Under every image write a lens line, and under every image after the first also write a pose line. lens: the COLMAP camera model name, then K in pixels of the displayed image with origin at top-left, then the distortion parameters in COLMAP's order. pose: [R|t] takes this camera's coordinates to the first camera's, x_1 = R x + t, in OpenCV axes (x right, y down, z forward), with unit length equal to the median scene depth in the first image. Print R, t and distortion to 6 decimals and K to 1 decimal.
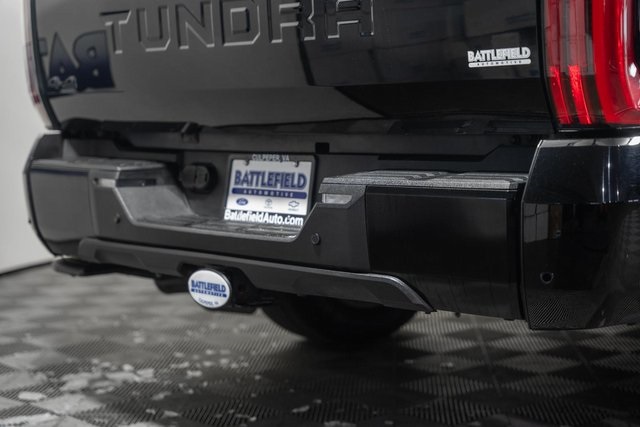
lens RADIAL K [[1230.4, 0, 320.0], [0, 1230.4, 213.5], [0, 0, 1]] dist [0.196979, 0.016103]
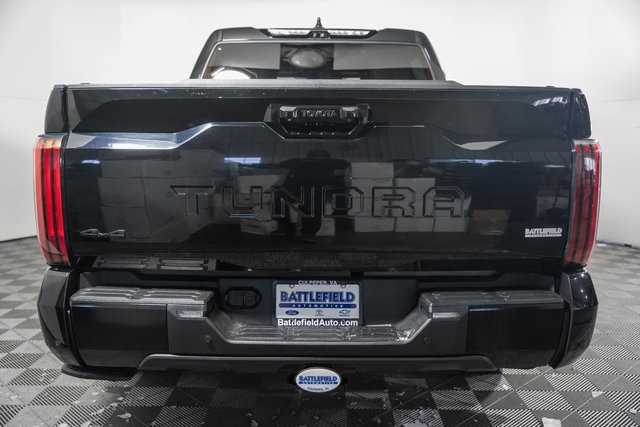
lens RADIAL K [[612.8, 0, 320.0], [0, 612.8, 213.5], [0, 0, 1]] dist [-0.008111, -0.003669]
pose [[0.667776, -0.067129, 0.741329, -0.589119], [0.048336, 0.997734, 0.046807, -0.164122], [-0.742791, 0.004577, 0.669507, 0.480612]]
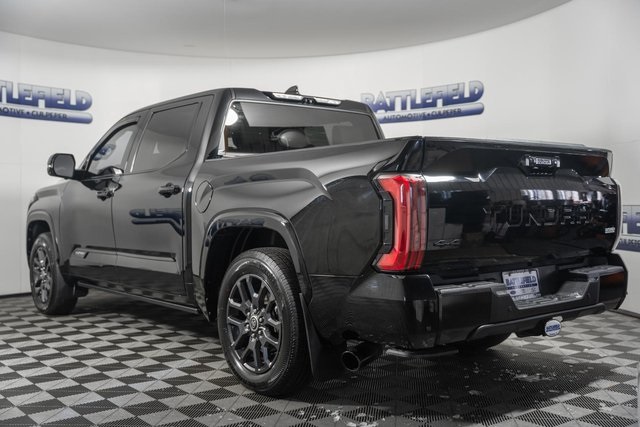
lens RADIAL K [[678.8, 0, 320.0], [0, 678.8, 213.5], [0, 0, 1]] dist [0.003300, 0.002443]
pose [[0.048713, 0.005686, 0.998797, -1.334507], [0.101963, 0.994731, -0.010635, -0.177785], [-0.993595, 0.102358, 0.047876, 1.288633]]
